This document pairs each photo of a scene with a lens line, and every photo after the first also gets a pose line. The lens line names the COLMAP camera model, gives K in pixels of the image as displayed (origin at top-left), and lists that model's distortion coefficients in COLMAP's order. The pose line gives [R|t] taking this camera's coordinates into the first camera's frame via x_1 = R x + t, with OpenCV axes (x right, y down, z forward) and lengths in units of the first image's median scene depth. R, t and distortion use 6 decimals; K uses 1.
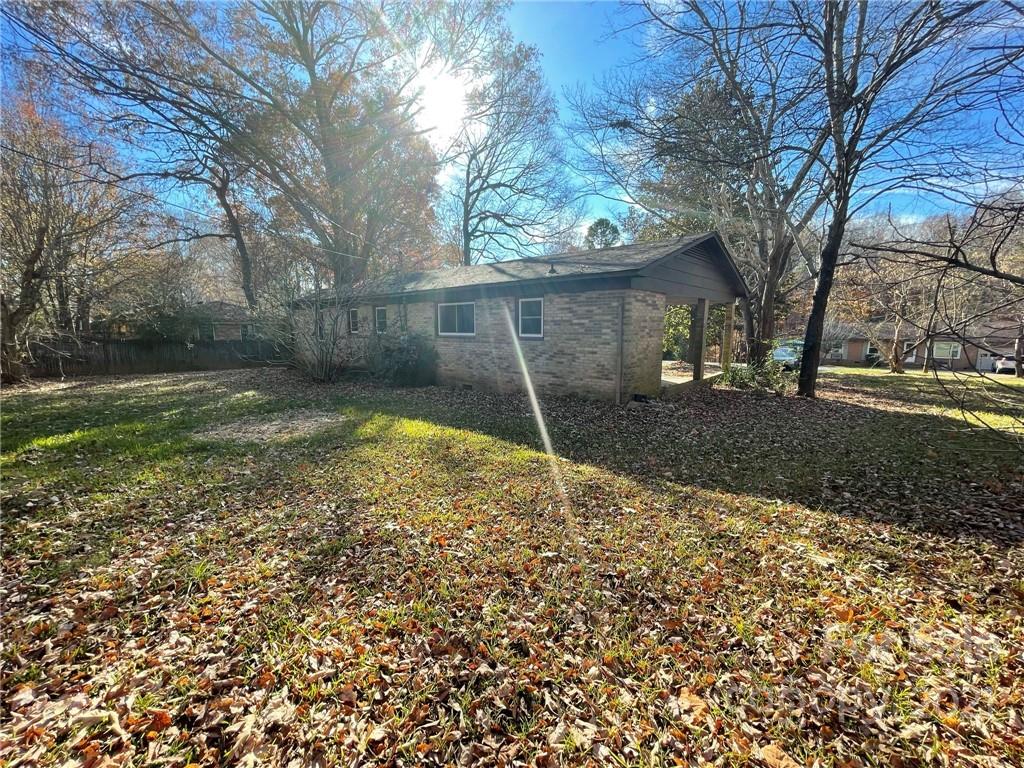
lens RADIAL K [[411.7, 0, 512.0], [0, 411.7, 384.0], [0, 0, 1]] dist [0.000226, 0.000041]
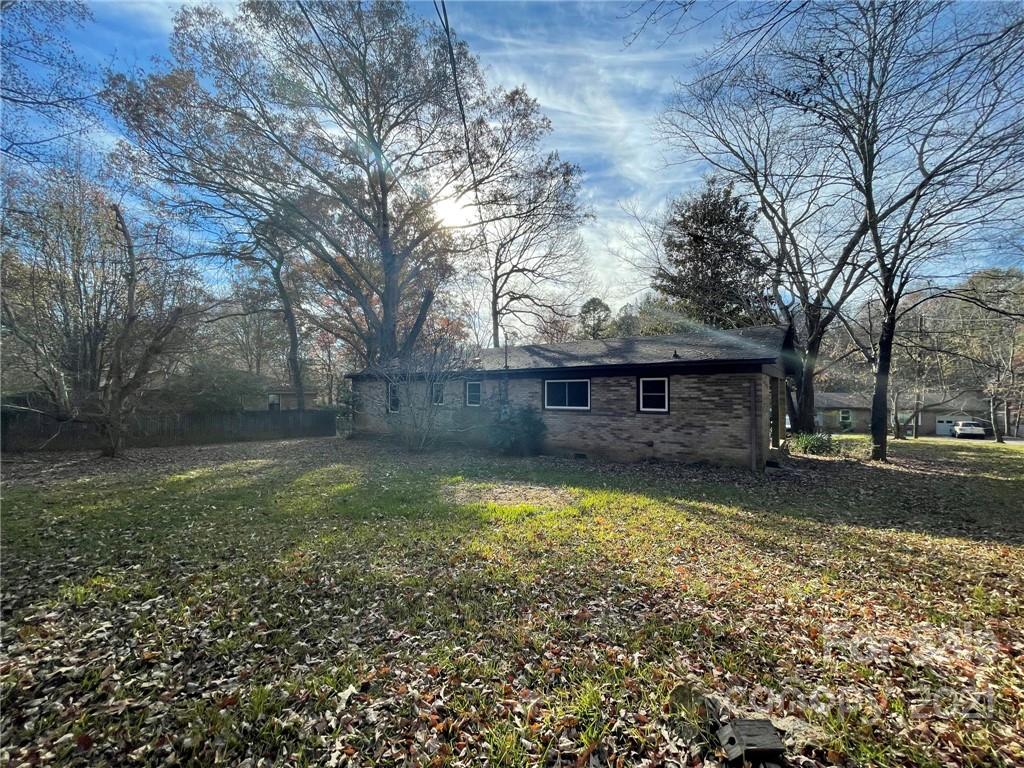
lens RADIAL K [[411.7, 0, 512.0], [0, 411.7, 384.0], [0, 0, 1]] dist [0.000226, 0.000041]
pose [[0.996382, 0.003880, 0.084895, -0.494489], [0.009854, 0.986944, -0.160762, -0.009199], [-0.084411, 0.161017, 0.983335, -0.115381]]
